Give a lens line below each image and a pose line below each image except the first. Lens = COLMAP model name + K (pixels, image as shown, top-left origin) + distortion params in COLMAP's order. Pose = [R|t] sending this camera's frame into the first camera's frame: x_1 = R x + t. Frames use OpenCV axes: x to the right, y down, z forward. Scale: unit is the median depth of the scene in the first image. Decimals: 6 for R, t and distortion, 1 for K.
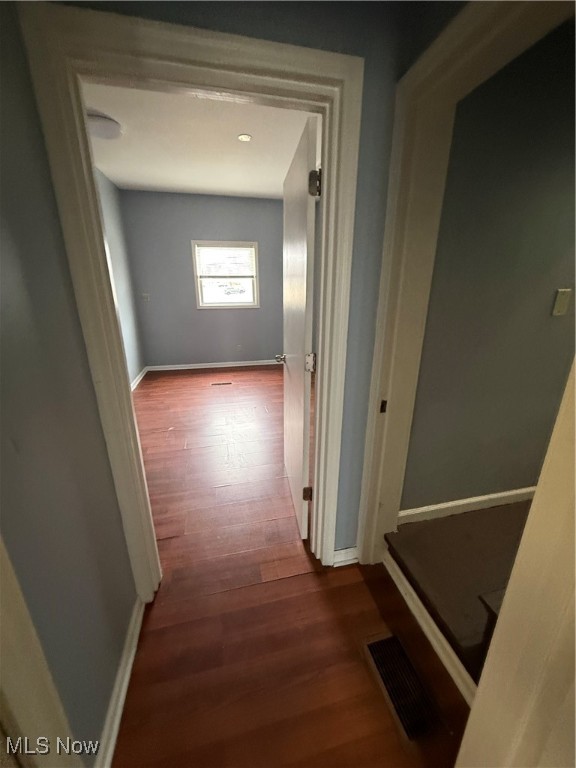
lens RADIAL K [[306.8, 0, 287.6], [0, 306.8, 383.4], [0, 0, 1]] dist [-0.003728, -0.000042]
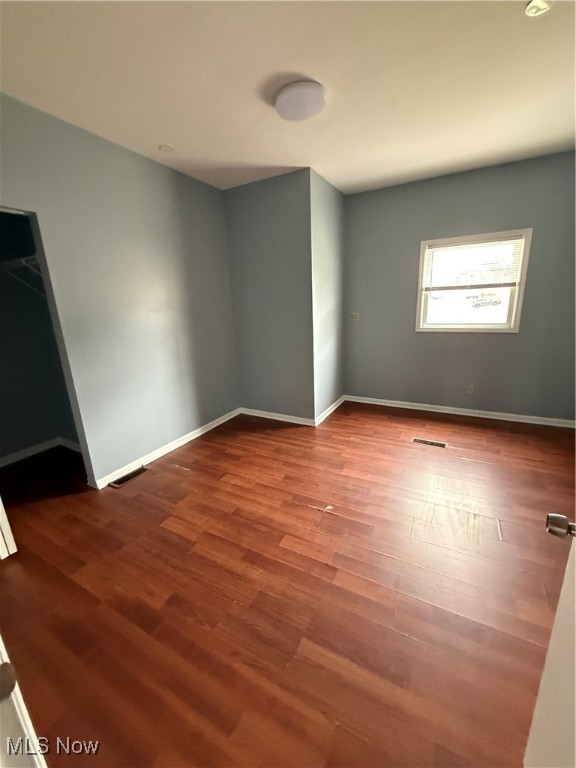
lens RADIAL K [[306.8, 0, 288.4], [0, 306.8, 380.2], [0, 0, 1]] dist [-0.003728, -0.000042]
pose [[0.749273, 0.138325, -0.647655, -0.027186], [-0.170447, 0.985278, 0.013244, -0.088705], [0.639952, 0.100468, 0.761819, 0.258781]]
